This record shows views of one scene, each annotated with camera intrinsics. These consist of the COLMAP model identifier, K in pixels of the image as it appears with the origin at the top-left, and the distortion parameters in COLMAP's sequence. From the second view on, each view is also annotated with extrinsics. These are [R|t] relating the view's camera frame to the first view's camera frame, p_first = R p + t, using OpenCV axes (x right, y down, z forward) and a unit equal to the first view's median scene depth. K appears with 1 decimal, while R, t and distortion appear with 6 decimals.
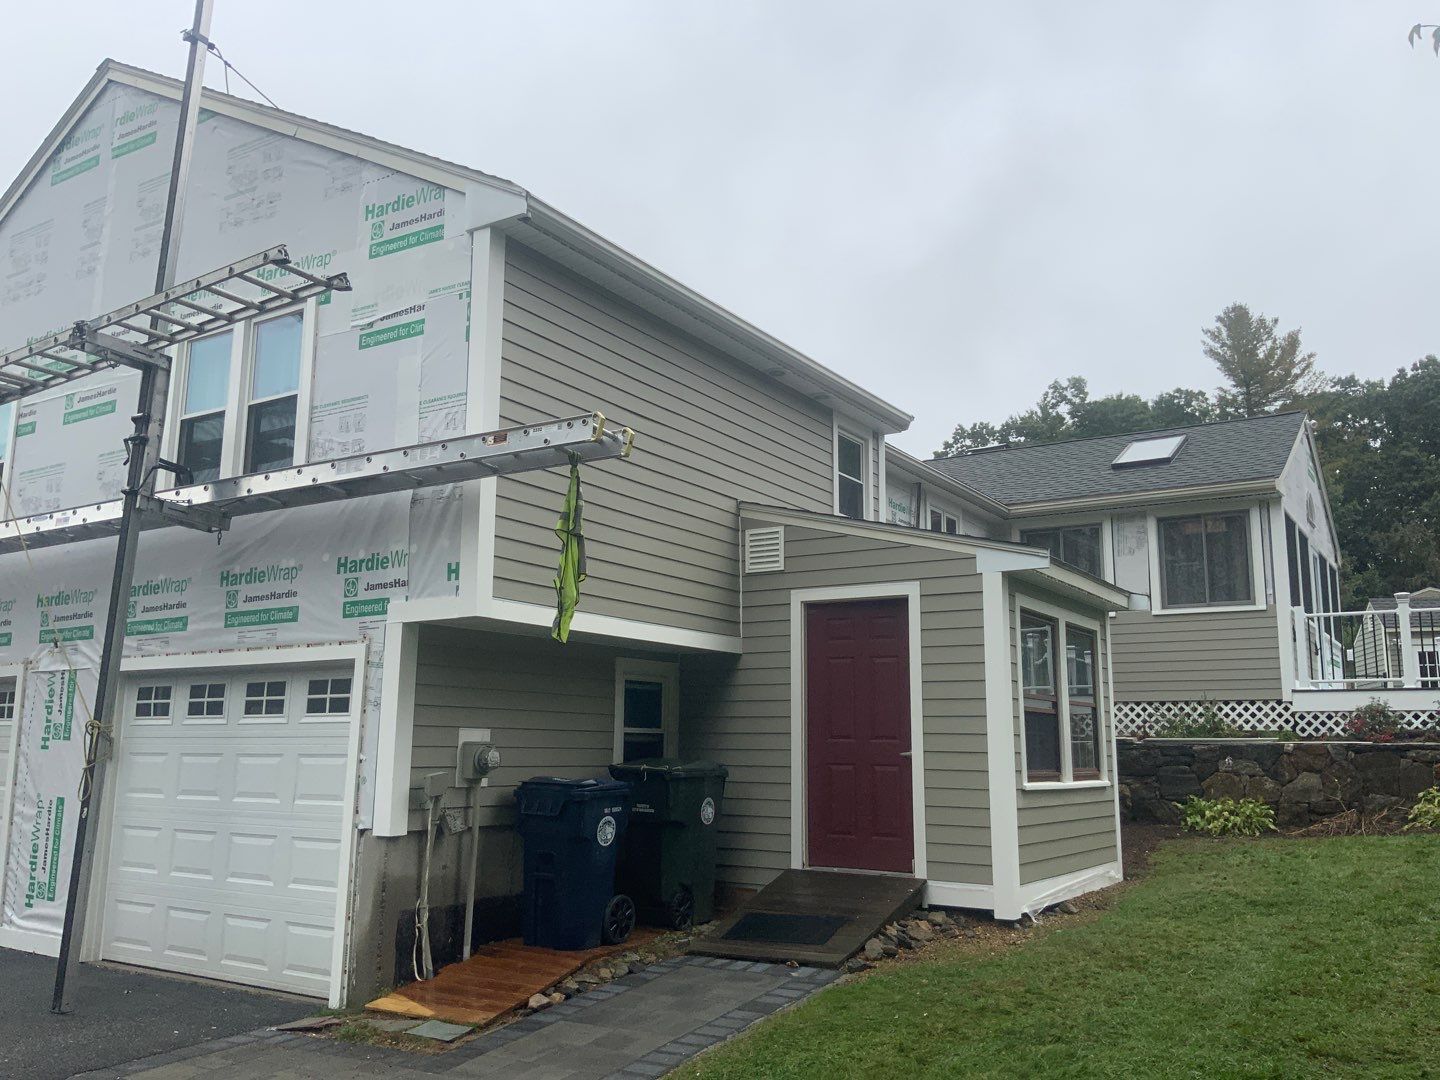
lens RADIAL K [[1200.1, 0, 724.5], [0, 1200.1, 541.8], [0, 0, 1]] dist [0.088857, -0.222990]
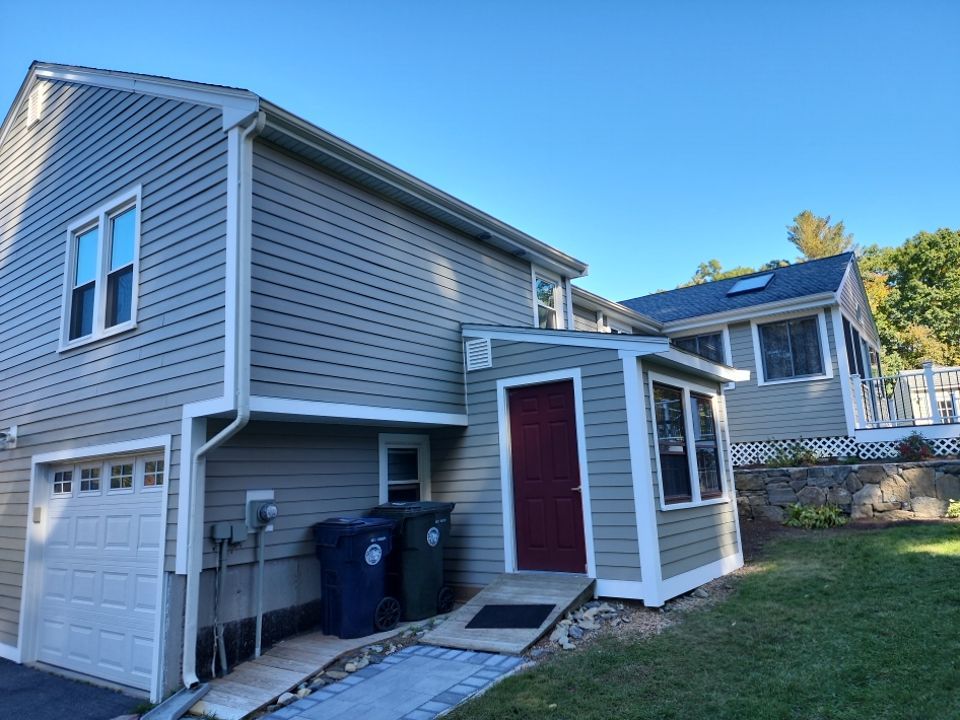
lens RADIAL K [[661.7, 0, 492.9], [0, 661.7, 366.3], [0, 0, 1]] dist [0.076587, -0.081136]
pose [[0.996800, -0.063414, -0.048660, 0.092479], [0.063377, 0.997987, -0.002292, 0.025504], [0.048707, -0.000799, 0.998813, 0.200495]]
